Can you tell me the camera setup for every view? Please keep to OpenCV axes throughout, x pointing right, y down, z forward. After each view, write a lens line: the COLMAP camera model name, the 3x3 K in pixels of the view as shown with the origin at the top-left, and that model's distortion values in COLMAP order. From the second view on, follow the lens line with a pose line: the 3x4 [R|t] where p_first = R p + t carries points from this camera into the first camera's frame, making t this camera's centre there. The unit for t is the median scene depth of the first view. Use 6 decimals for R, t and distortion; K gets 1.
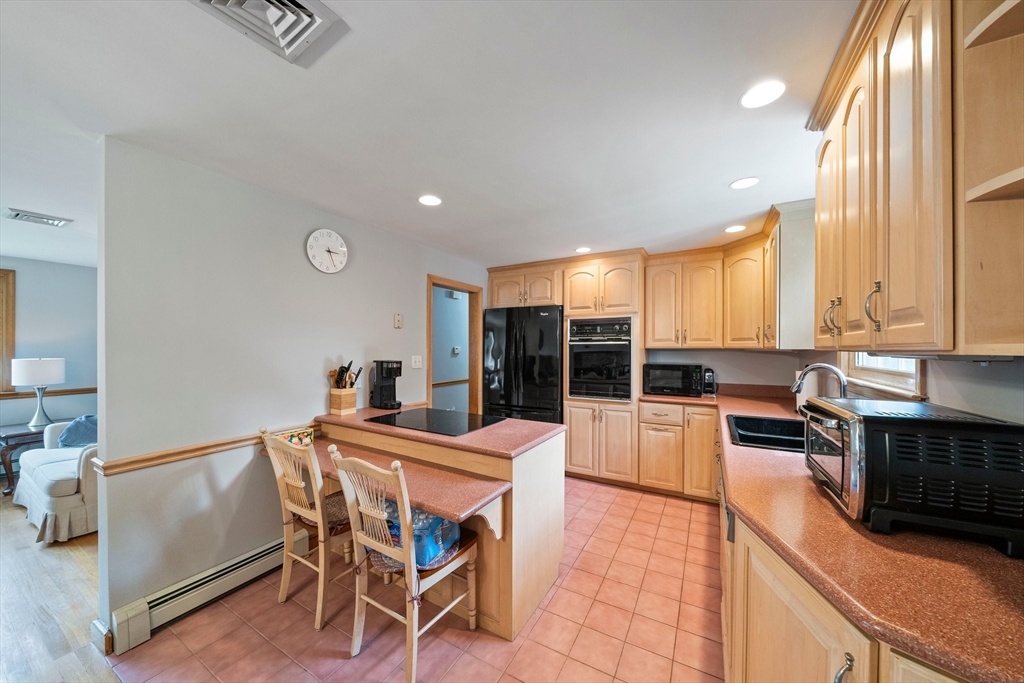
lens RADIAL K [[360.6, 0, 510.2], [0, 360.6, 337.1], [0, 0, 1]] dist [-0.001454, -0.000061]
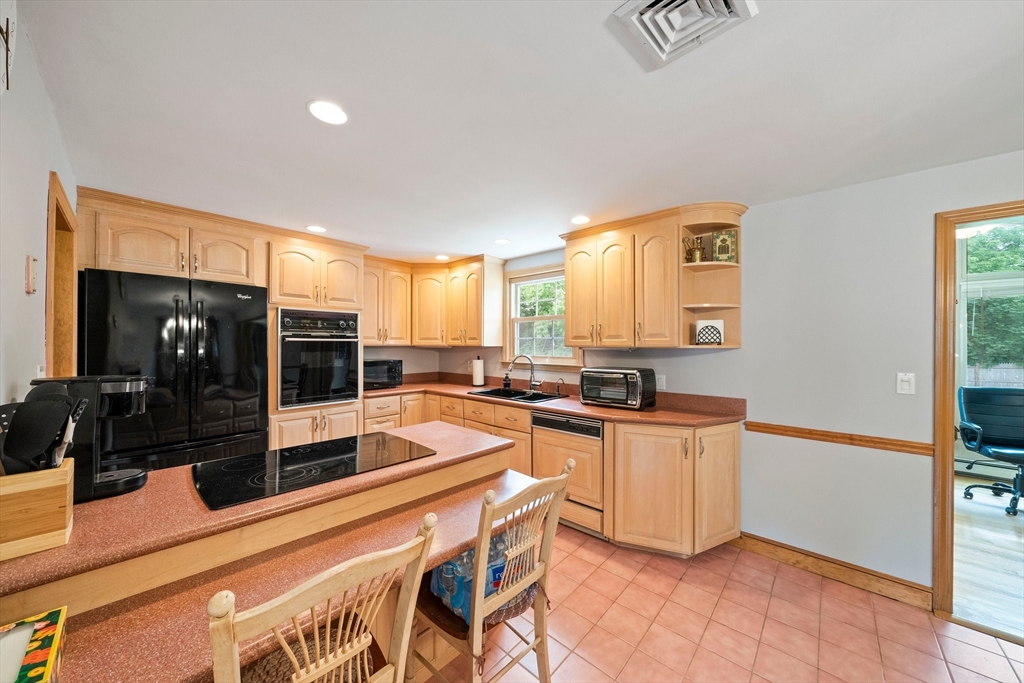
lens RADIAL K [[358.4, 0, 518.7], [0, 358.4, 331.7], [0, 0, 1]] dist [-0.005147, -0.000056]
pose [[0.195005, 0.036712, 0.980115, -0.516180], [-0.031630, 0.999015, -0.031127, 0.009101], [-0.980292, -0.024931, 0.195975, 0.368676]]
